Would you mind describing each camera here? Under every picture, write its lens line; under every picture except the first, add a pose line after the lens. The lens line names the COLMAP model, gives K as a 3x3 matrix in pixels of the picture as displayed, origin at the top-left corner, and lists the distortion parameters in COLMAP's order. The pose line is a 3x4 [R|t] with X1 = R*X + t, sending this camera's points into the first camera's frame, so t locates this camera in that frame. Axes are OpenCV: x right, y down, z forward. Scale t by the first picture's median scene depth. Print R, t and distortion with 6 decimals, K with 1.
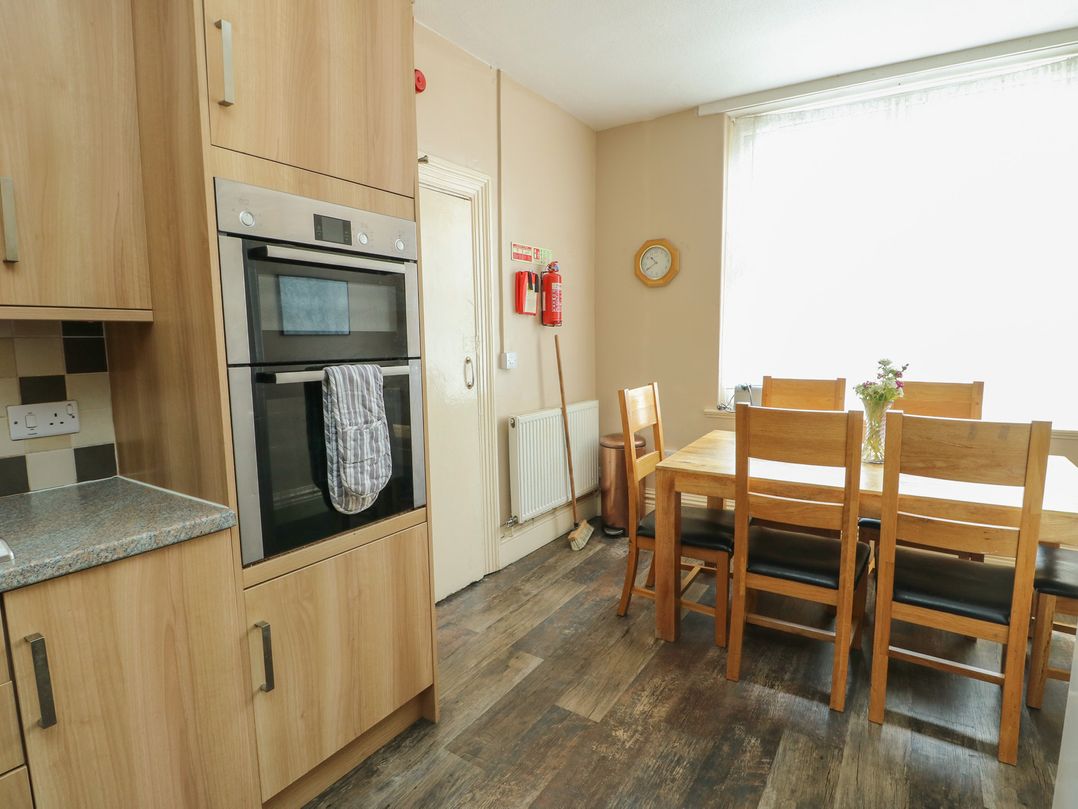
lens RADIAL K [[568.4, 0, 539.0], [0, 568.4, 404.5], [0, 0, 1]] dist [-0.001247, -0.012841]
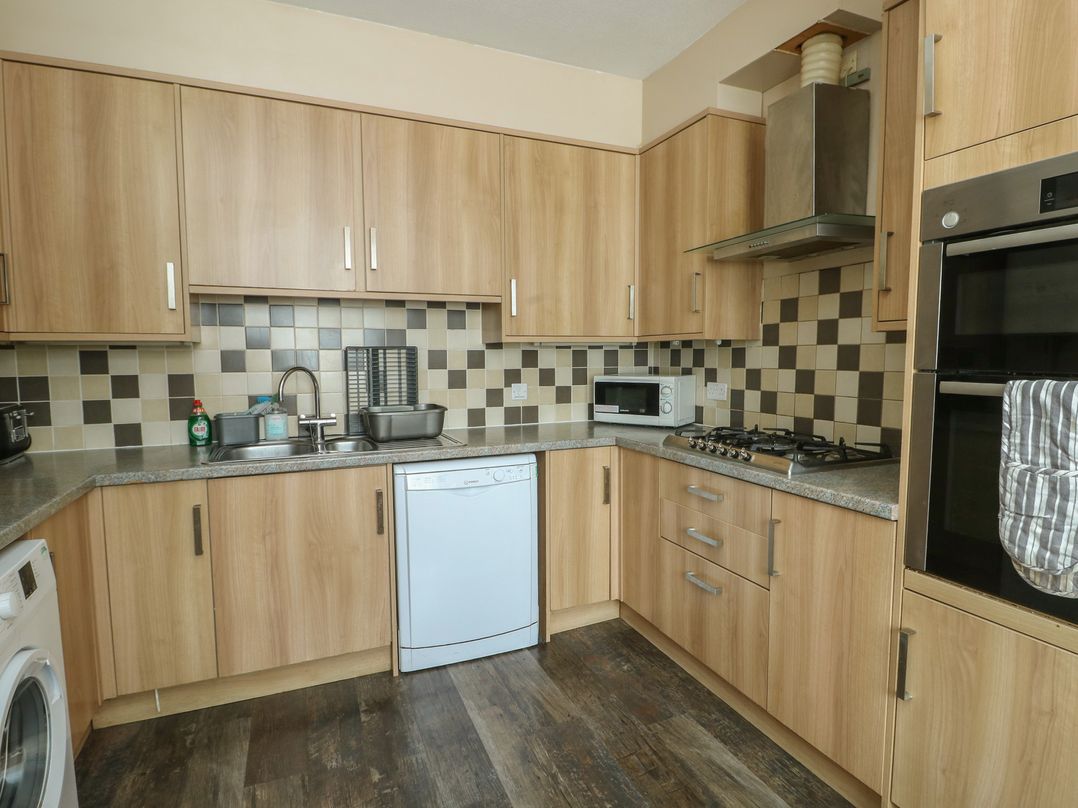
lens RADIAL K [[586.0, 0, 539.0], [0, 586.0, 404.0], [0, 0, 1]] dist [0.000176, -0.015438]
pose [[-0.559080, 0.088183, -0.824411, 0.624087], [-0.076417, 0.984615, 0.157142, -0.106447], [0.825585, 0.150854, -0.543740, 0.880794]]
